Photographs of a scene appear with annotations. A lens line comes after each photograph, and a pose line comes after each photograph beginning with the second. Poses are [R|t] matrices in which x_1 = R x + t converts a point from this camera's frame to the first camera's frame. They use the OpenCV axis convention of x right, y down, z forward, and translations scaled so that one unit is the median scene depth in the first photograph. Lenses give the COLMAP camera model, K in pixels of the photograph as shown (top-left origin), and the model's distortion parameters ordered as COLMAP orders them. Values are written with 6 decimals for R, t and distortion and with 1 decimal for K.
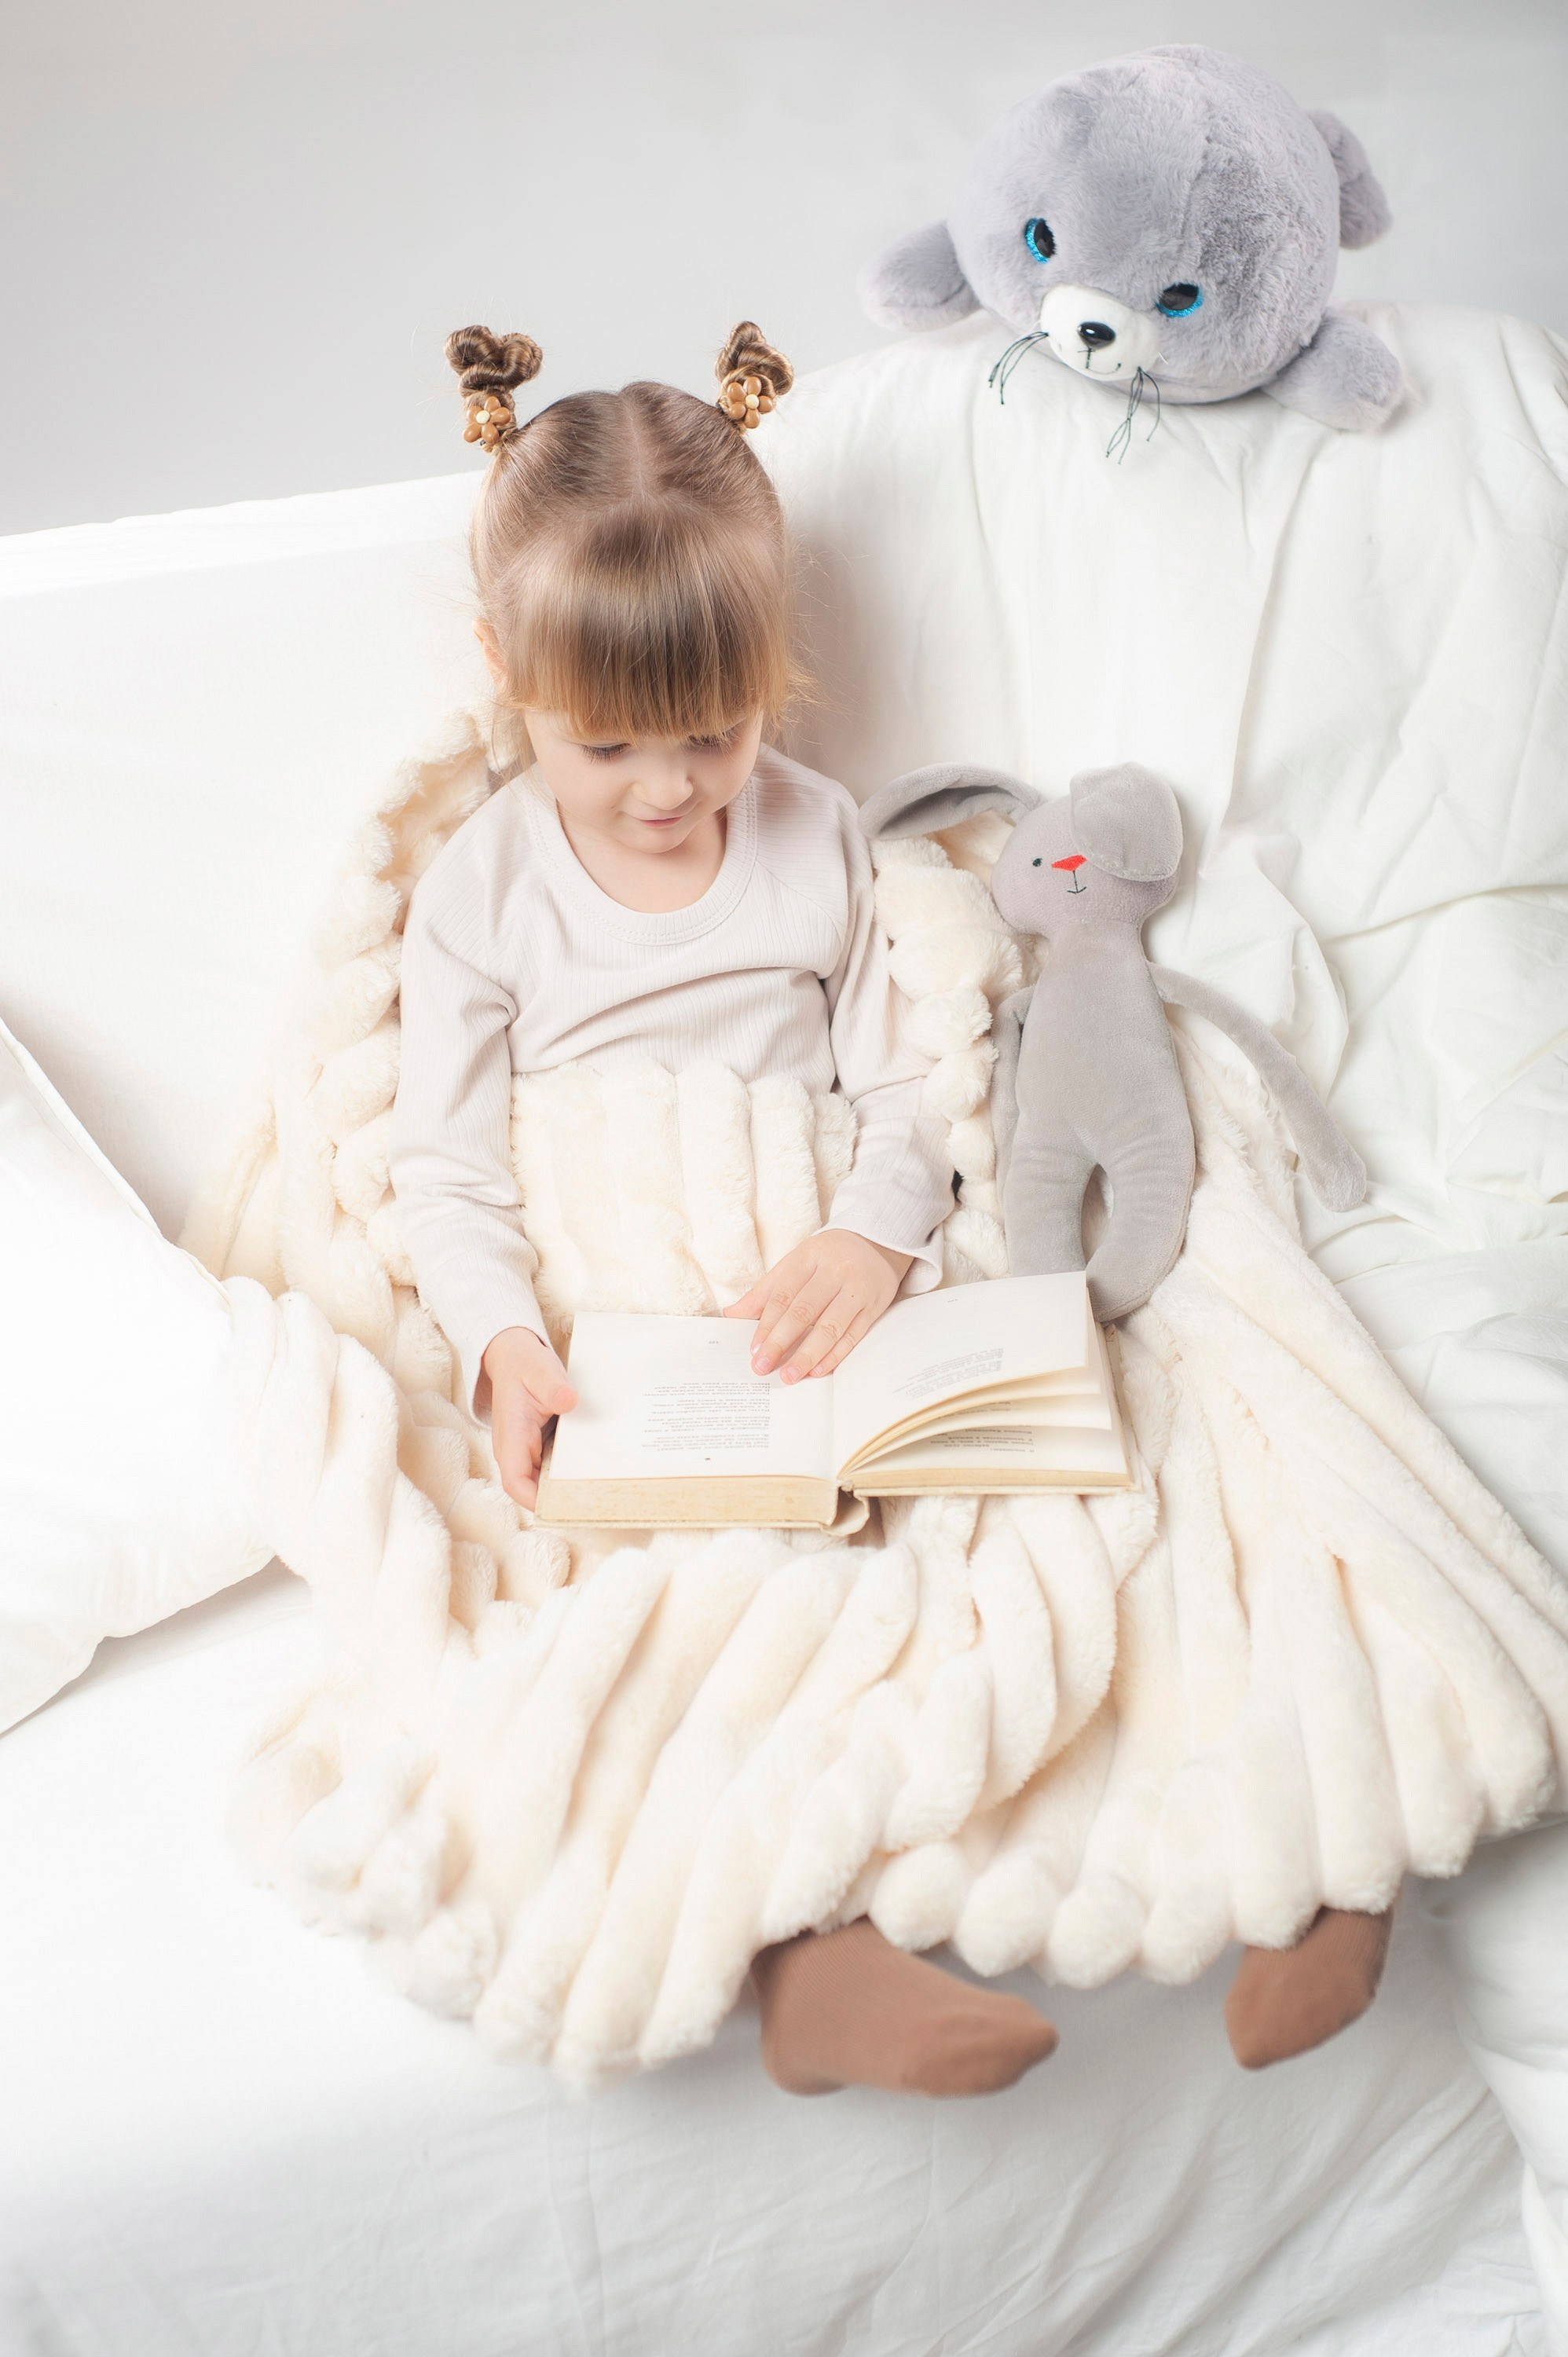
lens RADIAL K [[3464.6, 0, 784.0], [0, 3464.6, 1178.5], [0, 0, 1]] dist [-0.055762, 0.072308]
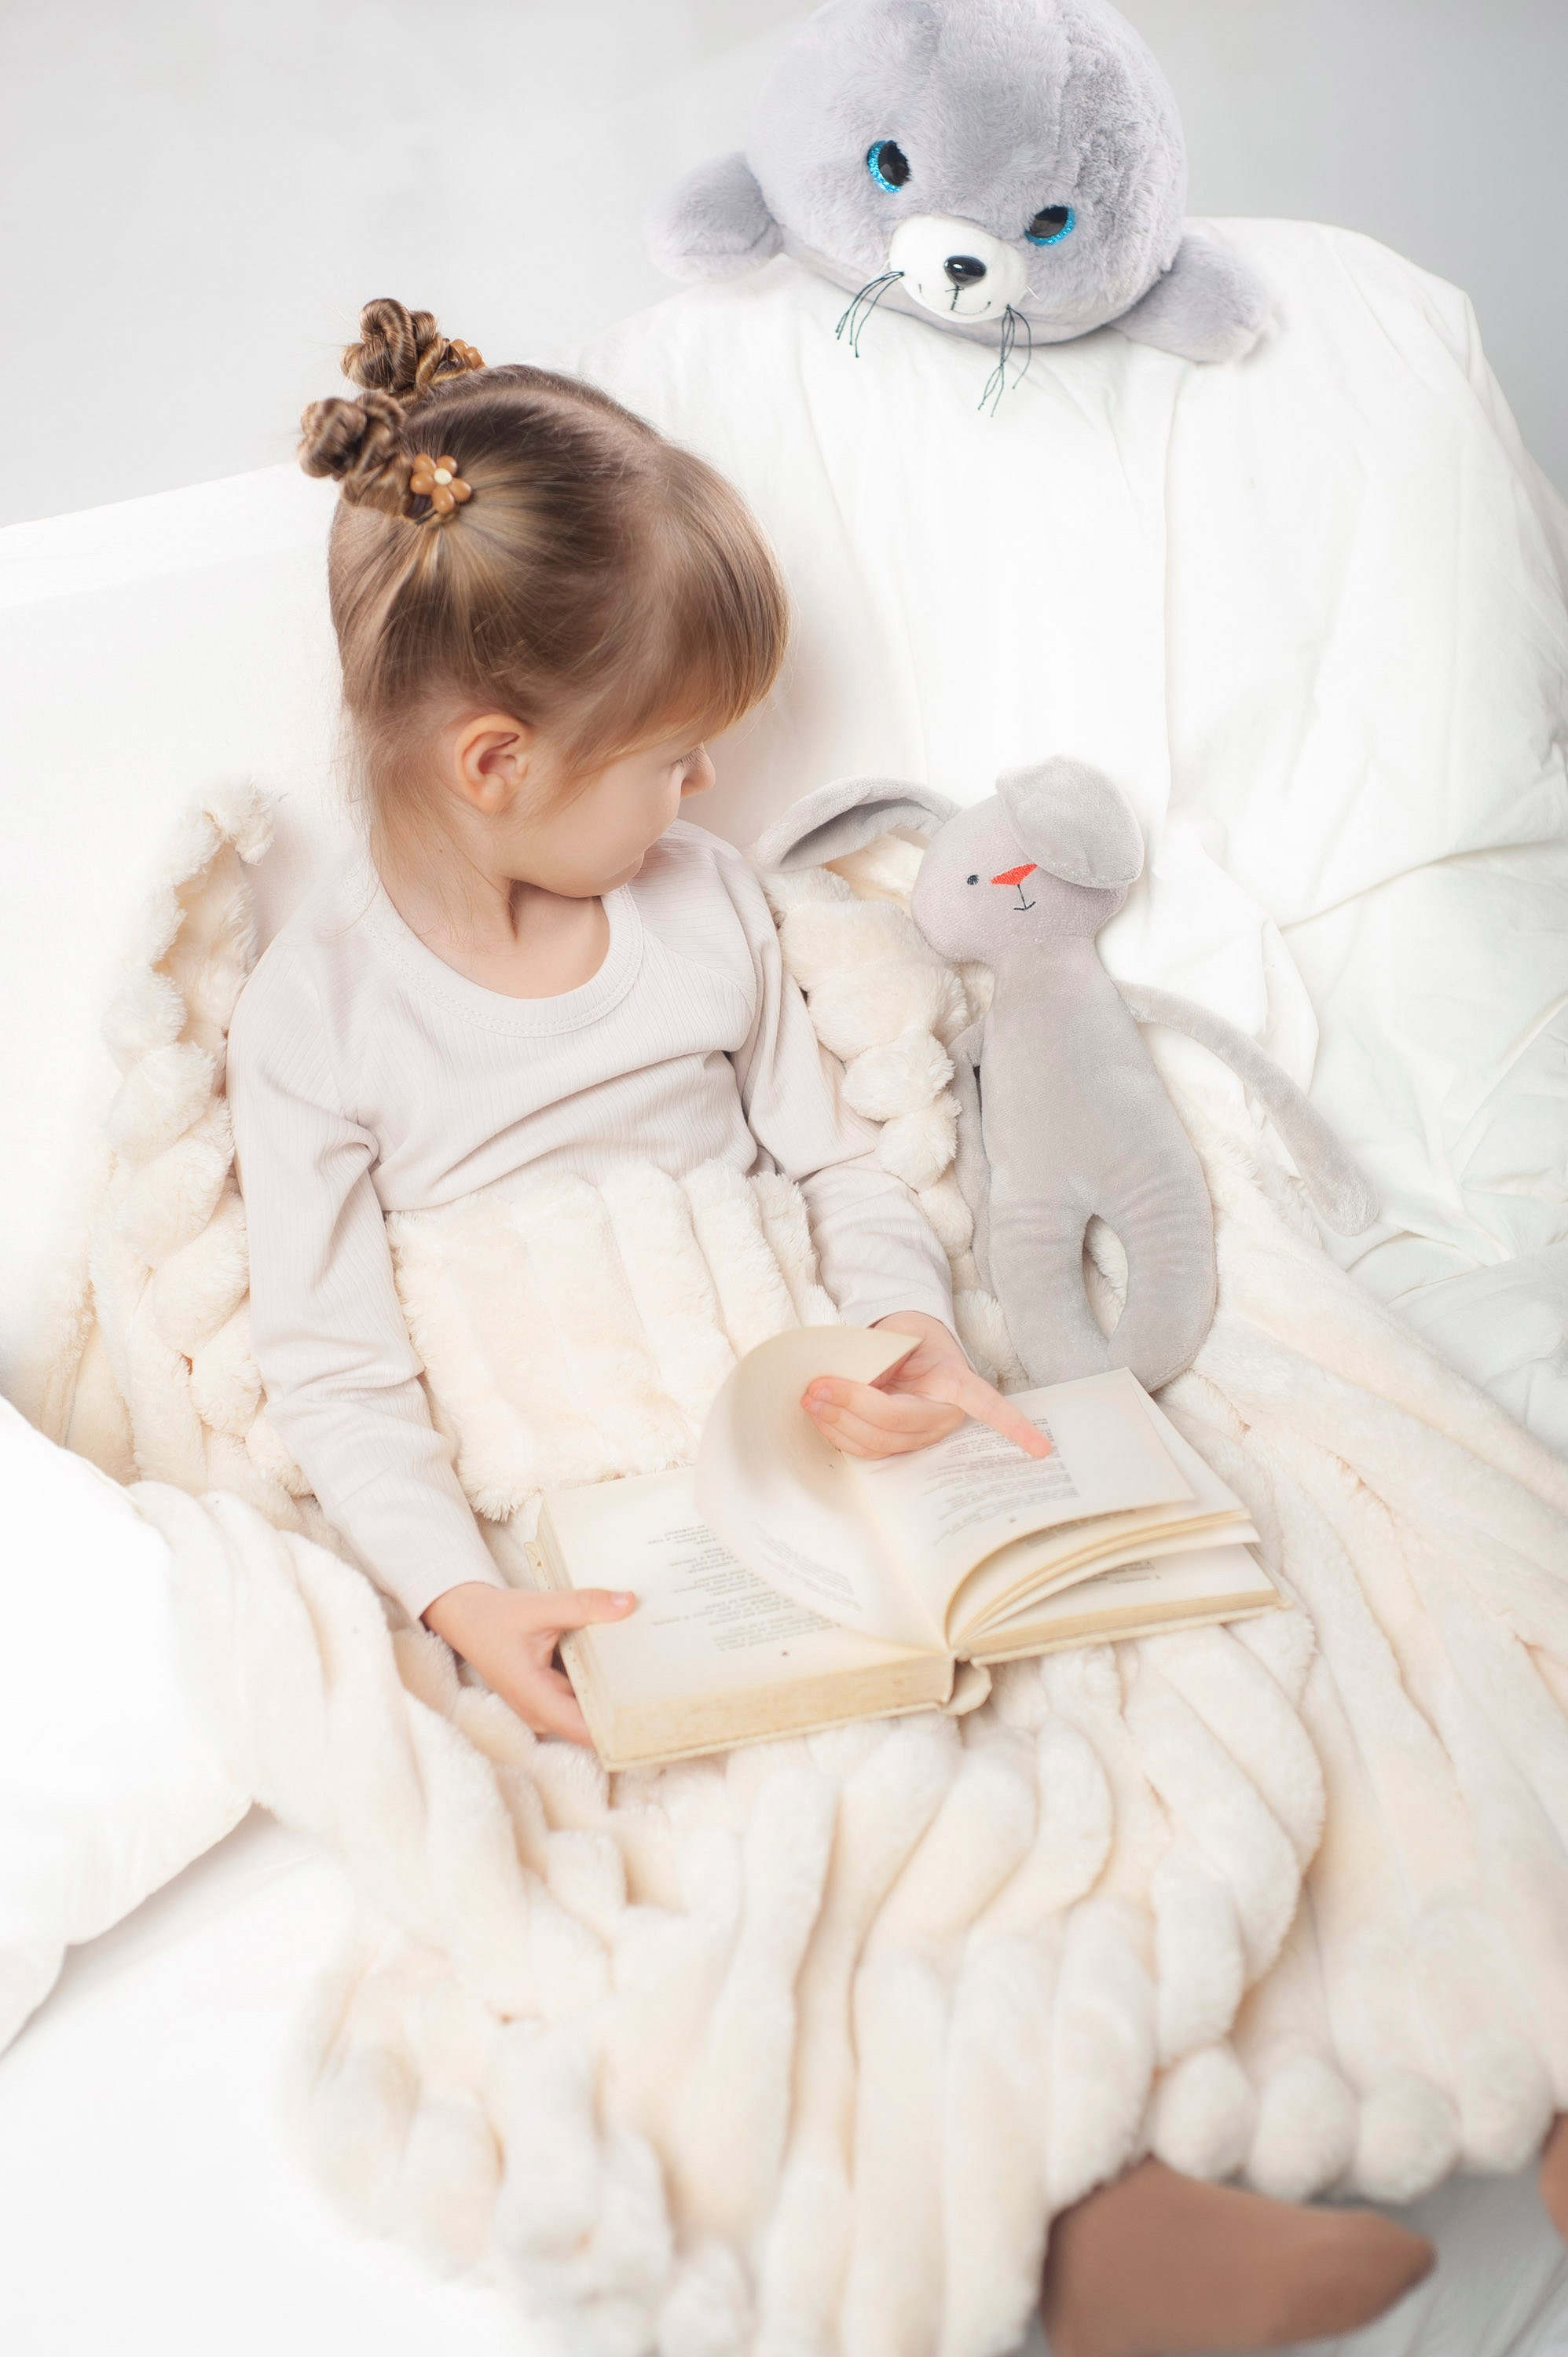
lens RADIAL K [[3464.6, 0, 784.0], [0, 3464.6, 1178.5], [0, 0, 1]] dist [-0.055762, 0.072308]
pose [[0.962339, -0.122777, 0.242549, -0.193426], [0.122129, 0.992355, 0.017762, -0.038134], [-0.242875, 0.012529, 0.969977, 0.169501]]
